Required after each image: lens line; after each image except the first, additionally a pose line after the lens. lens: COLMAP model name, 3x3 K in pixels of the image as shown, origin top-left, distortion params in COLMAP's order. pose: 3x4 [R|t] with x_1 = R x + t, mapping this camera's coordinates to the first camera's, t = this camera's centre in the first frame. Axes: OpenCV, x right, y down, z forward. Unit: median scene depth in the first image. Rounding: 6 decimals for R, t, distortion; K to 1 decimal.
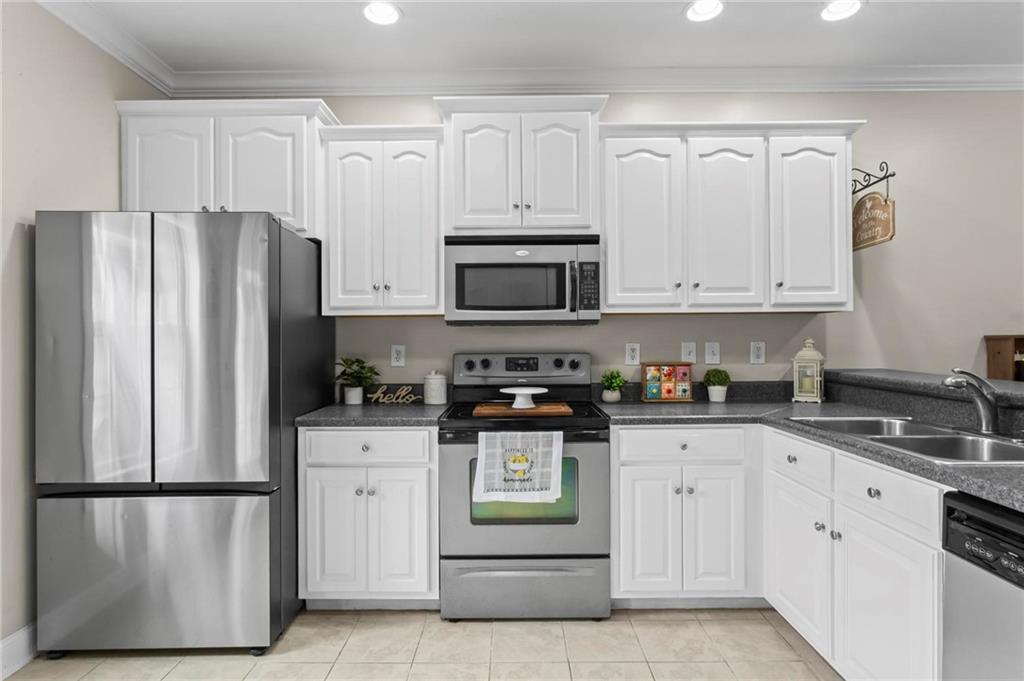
lens RADIAL K [[552.1, 0, 511.5], [0, 552.1, 337.8], [0, 0, 1]] dist [-0.001173, 0.000961]
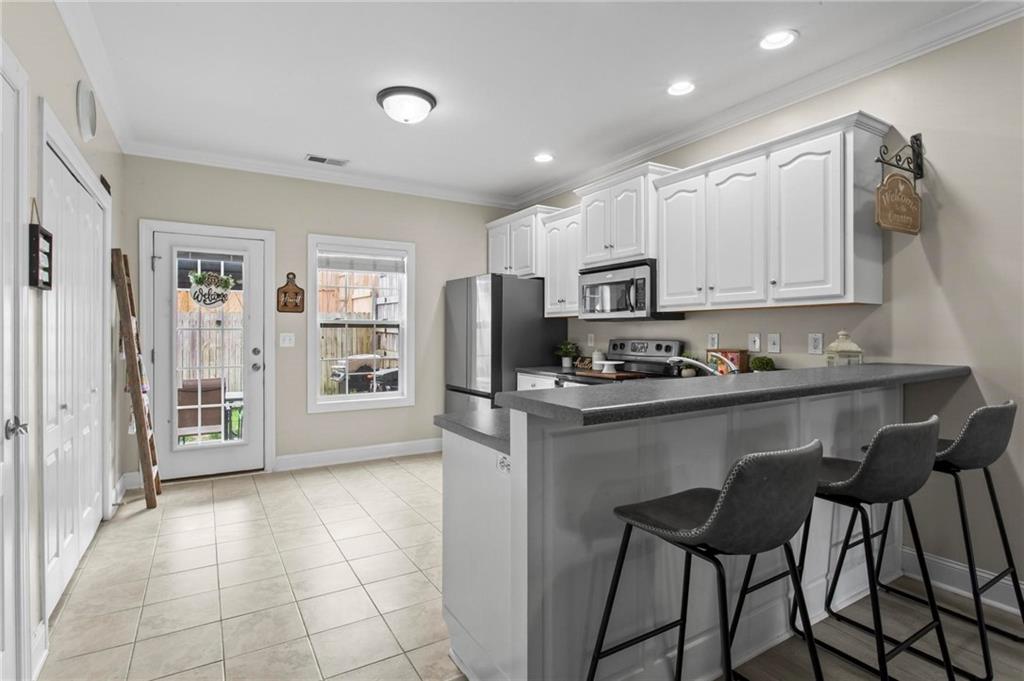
lens RADIAL K [[515.3, 0, 504.3], [0, 515.3, 337.0], [0, 0, 1]] dist [-0.011241, 0.003825]
pose [[0.511256, 0.014000, -0.859314, 1.101587], [0.003538, 0.999825, 0.018394, -0.006090], [0.859421, -0.012444, 0.511117, -0.017736]]
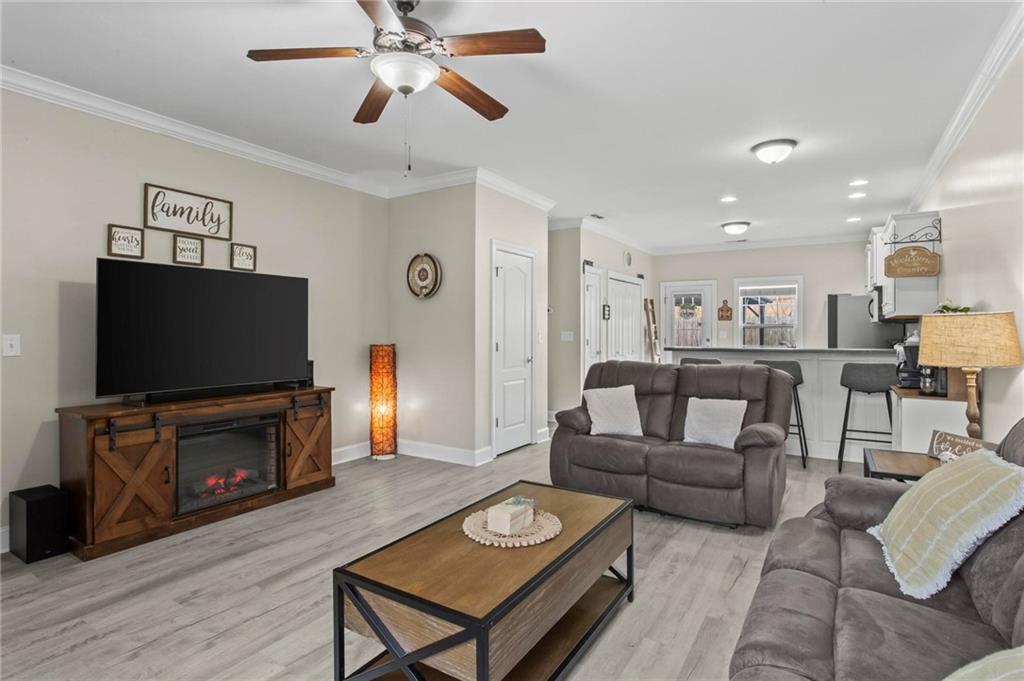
lens RADIAL K [[515.3, 0, 500.1], [0, 515.3, 331.4], [0, 0, 1]] dist [-0.011241, 0.003825]
pose [[-0.542066, 0.007713, -0.840301, 2.804812], [0.009598, 0.999949, 0.002987, -0.013800], [0.840281, -0.006446, -0.542112, 0.816305]]
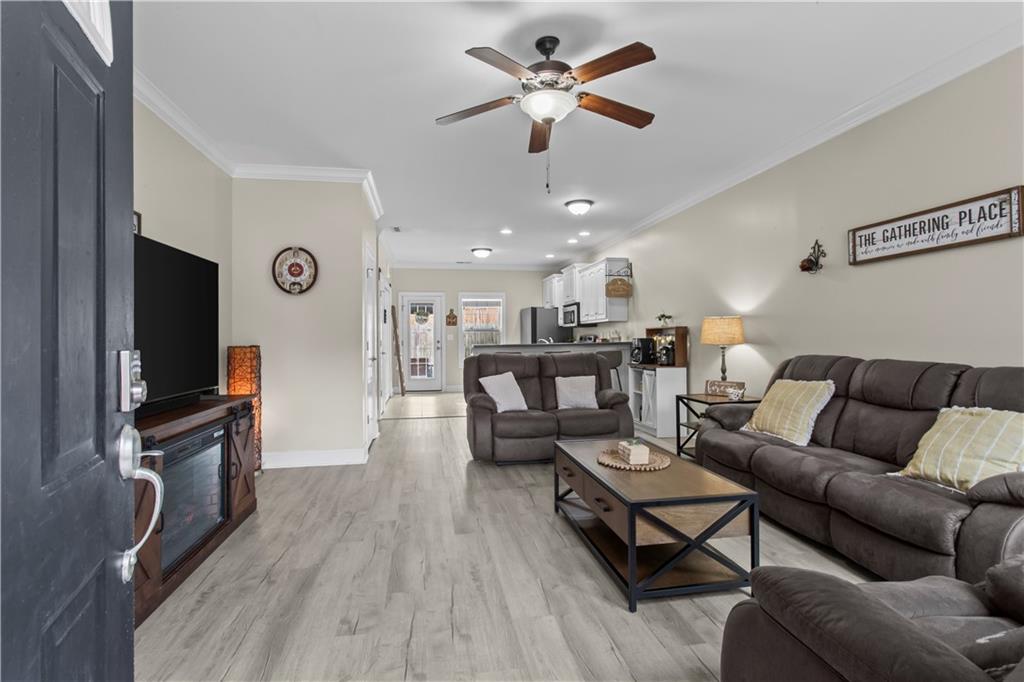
lens RADIAL K [[483.5, 0, 500.2], [0, 483.5, 337.5], [0, 0, 1]] dist [-0.005915, 0.003521]
pose [[0.160713, 0.005700, -0.986985, 3.094451], [0.015813, 0.999840, 0.008349, 0.007805], [0.986874, -0.016949, 0.160598, 0.010632]]
